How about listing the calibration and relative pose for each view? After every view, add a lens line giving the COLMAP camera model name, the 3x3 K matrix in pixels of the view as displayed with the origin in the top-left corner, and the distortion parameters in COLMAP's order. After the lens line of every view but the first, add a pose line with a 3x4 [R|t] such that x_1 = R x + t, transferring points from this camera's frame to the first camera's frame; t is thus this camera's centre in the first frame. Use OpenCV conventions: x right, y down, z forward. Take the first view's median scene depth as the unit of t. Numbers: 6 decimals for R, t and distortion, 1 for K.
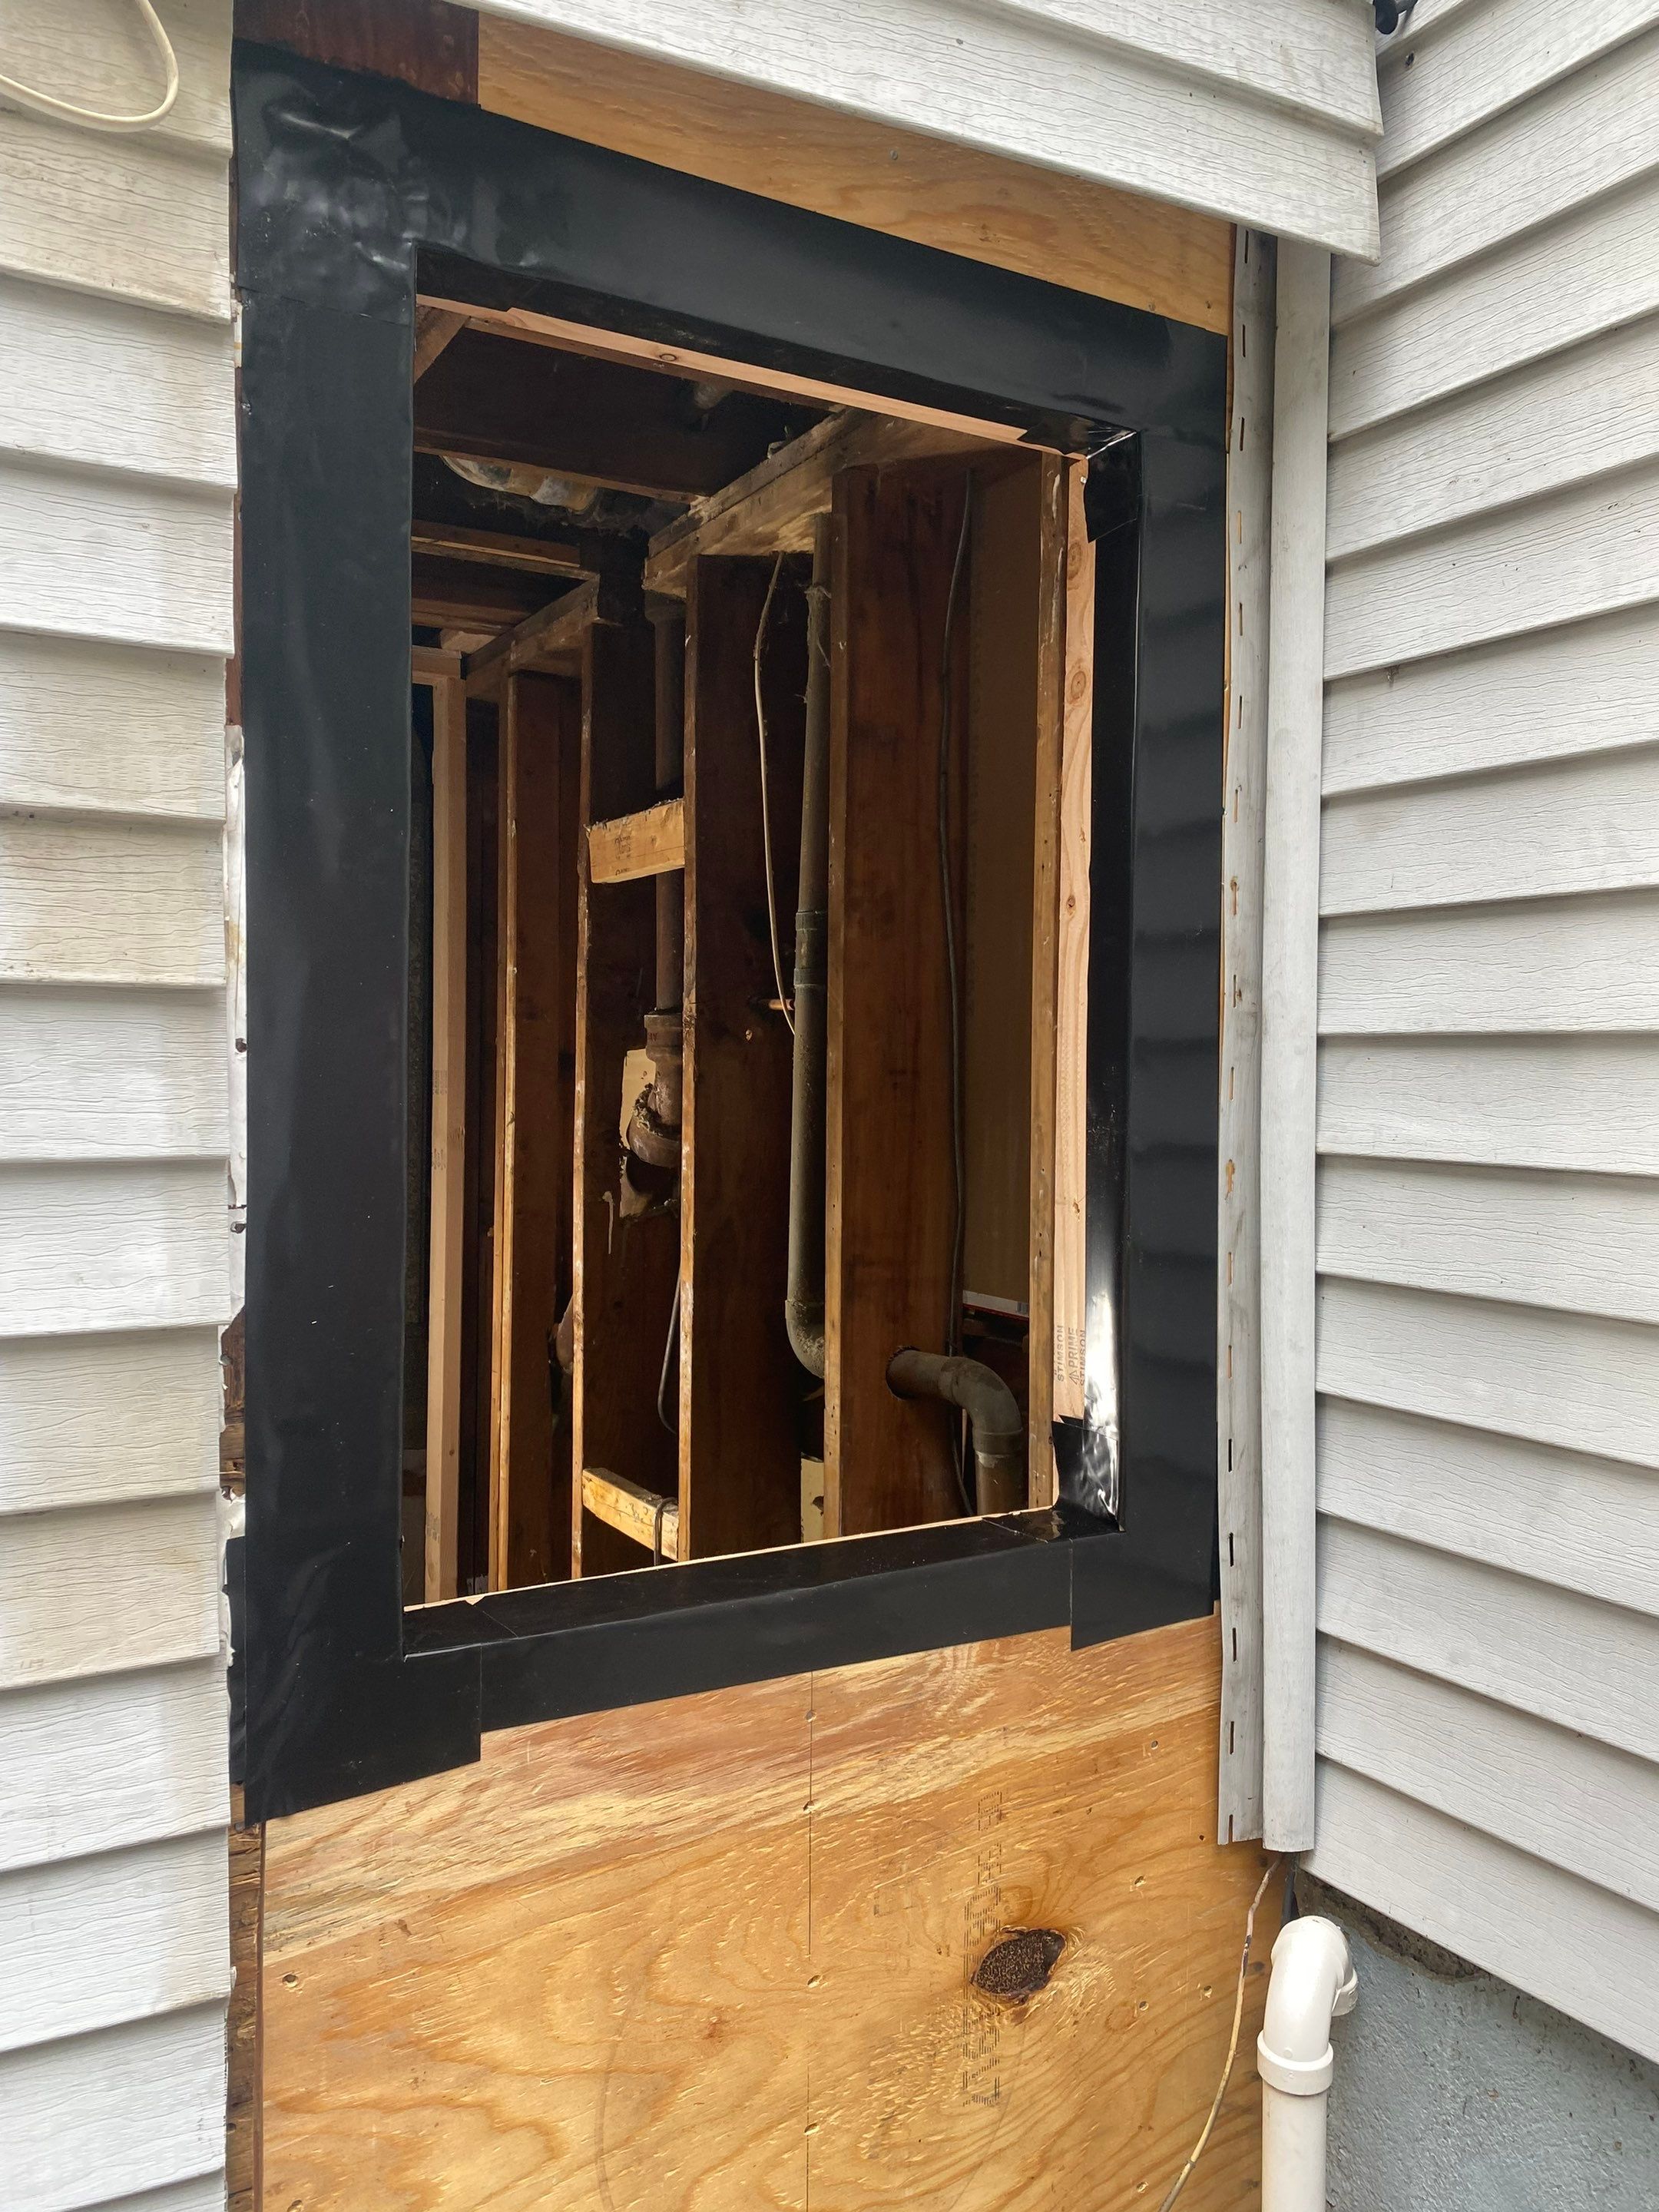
lens RADIAL K [[1606.9, 0, 950.7], [0, 1606.9, 1089.8], [0, 0, 1]] dist [0.340041, -0.446254]
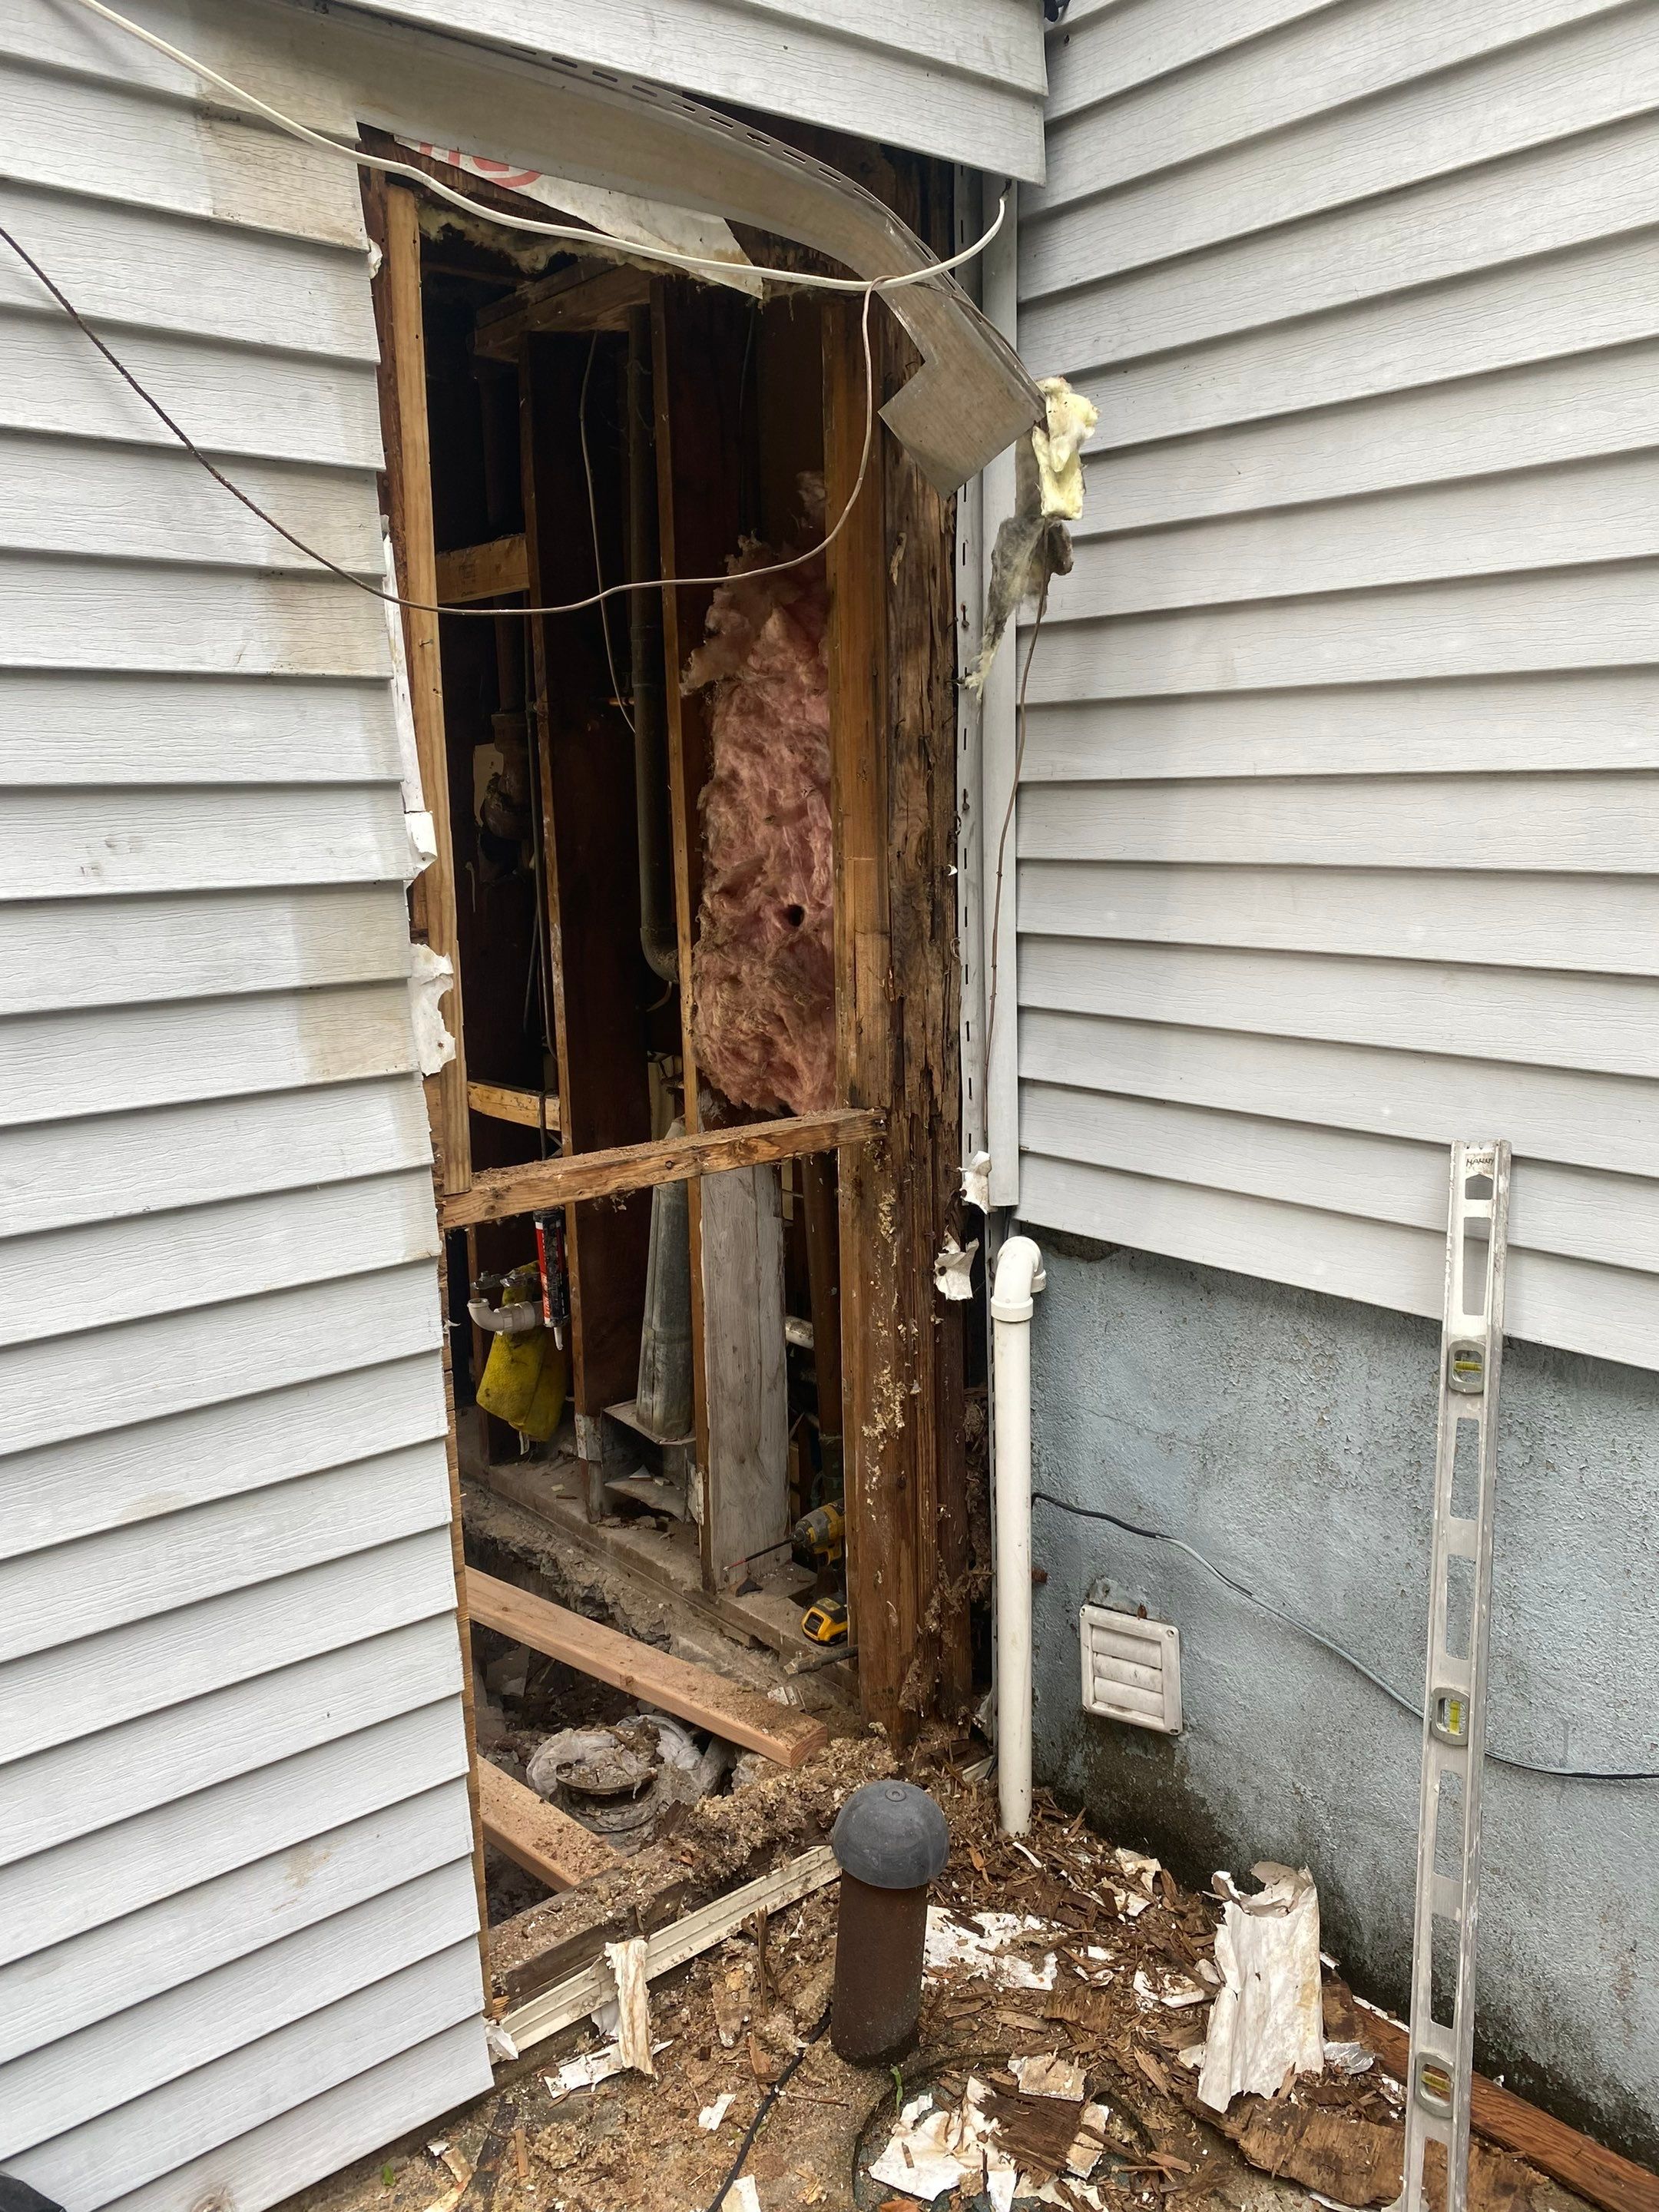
lens RADIAL K [[1591.6, 0, 924.7], [0, 1591.6, 1107.3], [0, 0, 1]] dist [0.068147, 0.000999]
pose [[0.985608, -0.058166, 0.158727, -0.143966], [0.028387, 0.982556, 0.183790, 0.062601], [-0.166649, -0.176639, 0.970065, -0.571329]]
